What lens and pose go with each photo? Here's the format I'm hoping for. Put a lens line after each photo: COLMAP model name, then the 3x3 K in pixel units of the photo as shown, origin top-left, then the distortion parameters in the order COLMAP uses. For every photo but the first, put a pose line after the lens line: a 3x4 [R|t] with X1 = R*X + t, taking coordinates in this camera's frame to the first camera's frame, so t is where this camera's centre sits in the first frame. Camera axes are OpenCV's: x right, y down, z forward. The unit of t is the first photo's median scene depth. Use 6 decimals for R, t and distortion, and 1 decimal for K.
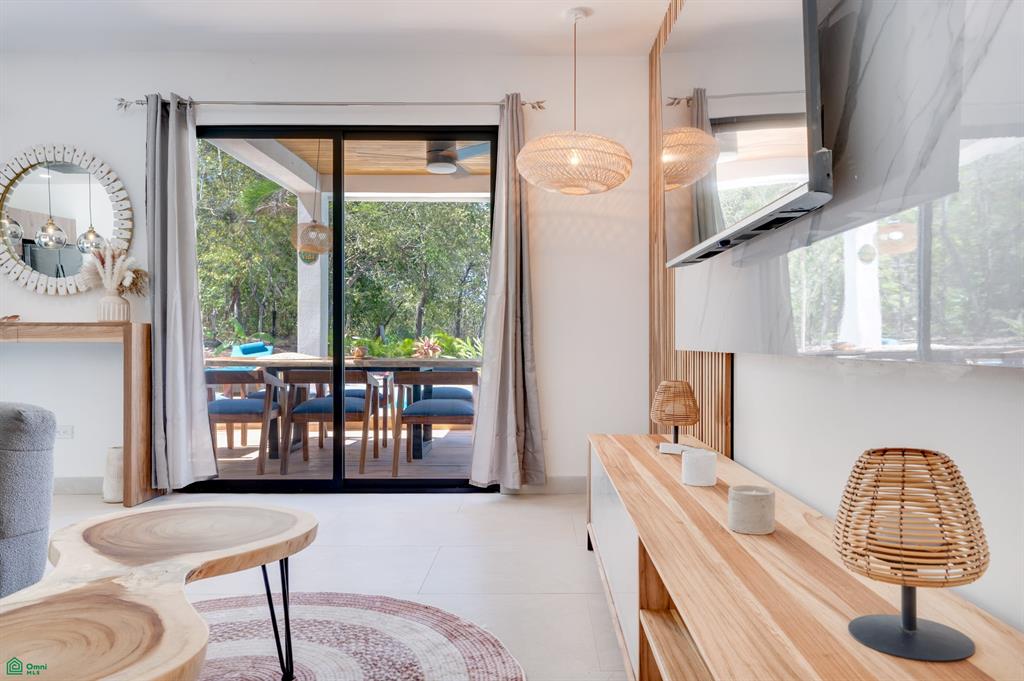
lens RADIAL K [[719.9, 0, 541.9], [0, 719.9, 338.7], [0, 0, 1]] dist [0.001326, -0.000100]
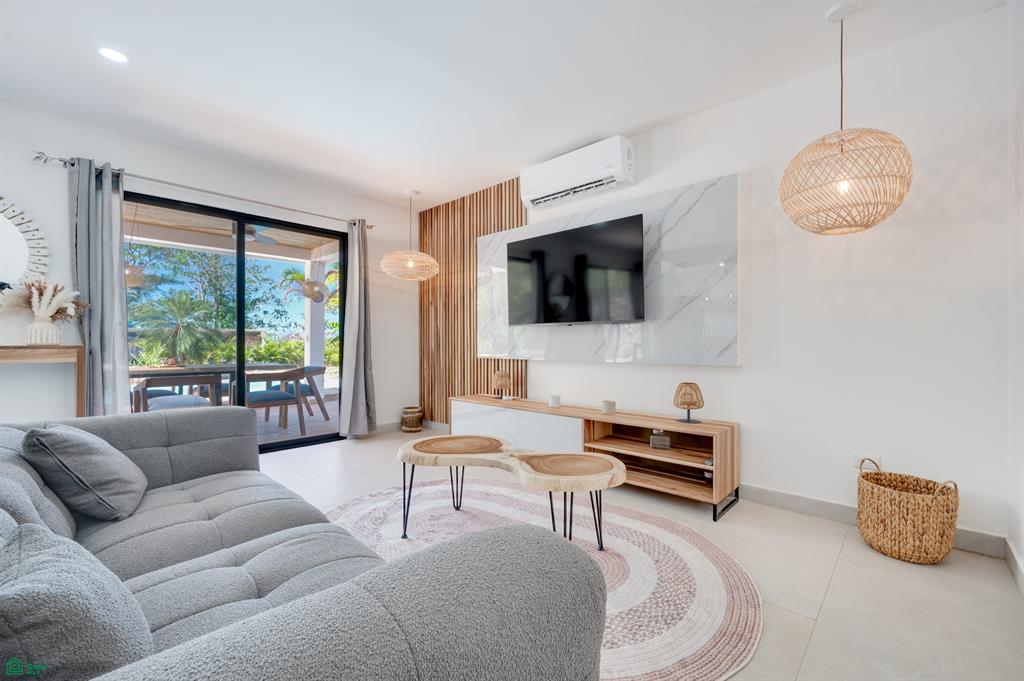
lens RADIAL K [[429.2, 0, 512.0], [0, 429.2, 340.5], [0, 0, 1]] dist [0.000336, 0.000098]
pose [[0.692580, 0.002435, 0.721337, -0.555449], [-0.000967, 0.999997, -0.002447, -0.028188], [-0.721340, 0.000998, 0.692580, -0.032380]]
